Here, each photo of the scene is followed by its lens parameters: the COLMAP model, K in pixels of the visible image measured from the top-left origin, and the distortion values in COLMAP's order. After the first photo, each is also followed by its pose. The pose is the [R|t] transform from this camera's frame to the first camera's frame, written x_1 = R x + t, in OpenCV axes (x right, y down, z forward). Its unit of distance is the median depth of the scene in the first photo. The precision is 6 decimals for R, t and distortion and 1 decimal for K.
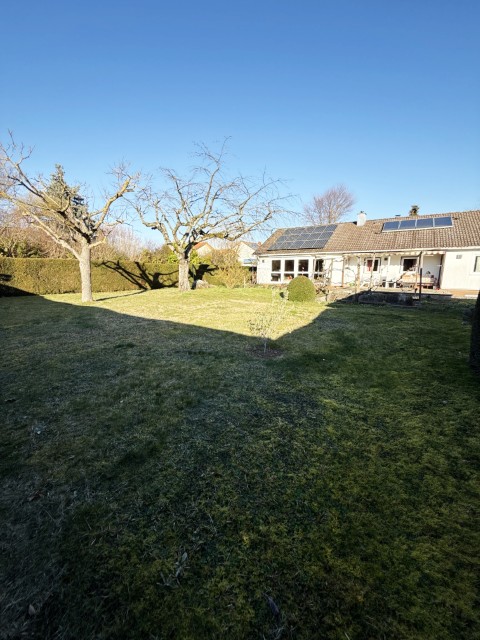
lens RADIAL K [[254.8, 0, 240.0], [0, 254.8, 320.0], [0, 0, 1]] dist [-0.001081, 0.000084]
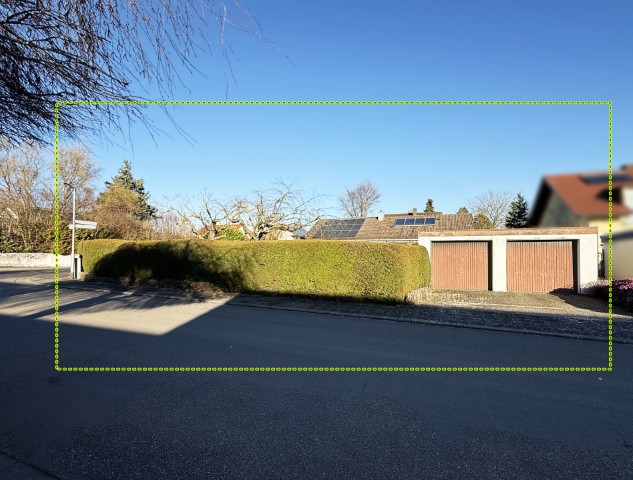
lens RADIAL K [[289.5, 0, 316.5], [0, 289.5, 240.0], [0, 0, 1]] dist [0.000170, 0.000002]
pose [[0.987674, 0.008765, 0.156277, -0.345995], [0.027683, 0.972910, -0.229522, 0.246206], [-0.154055, 0.231019, 0.960675, -1.305421]]
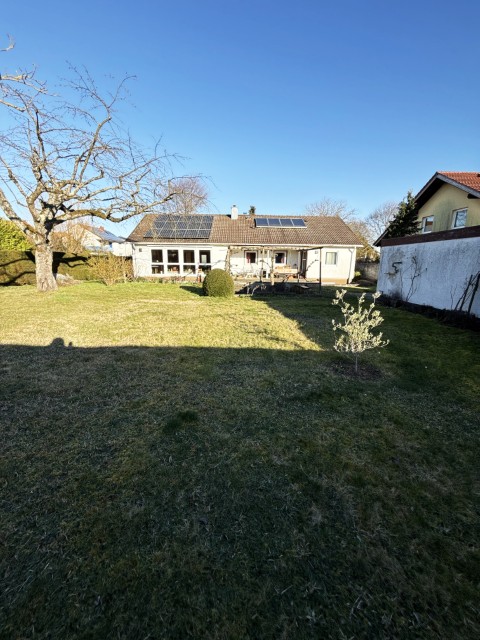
lens RADIAL K [[254.8, 0, 240.0], [0, 254.8, 320.0], [0, 0, 1]] dist [-0.001081, 0.000084]
pose [[0.831715, -0.114953, 0.543171, -0.415113], [0.094735, 0.993367, 0.065169, -0.079085], [-0.547060, -0.002745, 0.837089, 0.358974]]
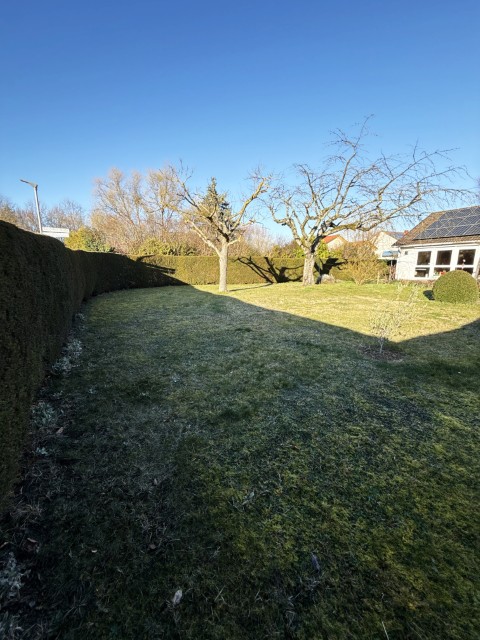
lens RADIAL K [[254.8, 0, 240.0], [0, 254.8, 320.0], [0, 0, 1]] dist [-0.001081, 0.000084]
pose [[0.883655, 0.090406, -0.459327, 0.042838], [-0.081266, 0.995902, 0.039677, 0.008739], [0.461032, 0.002267, 0.887381, -0.023362]]
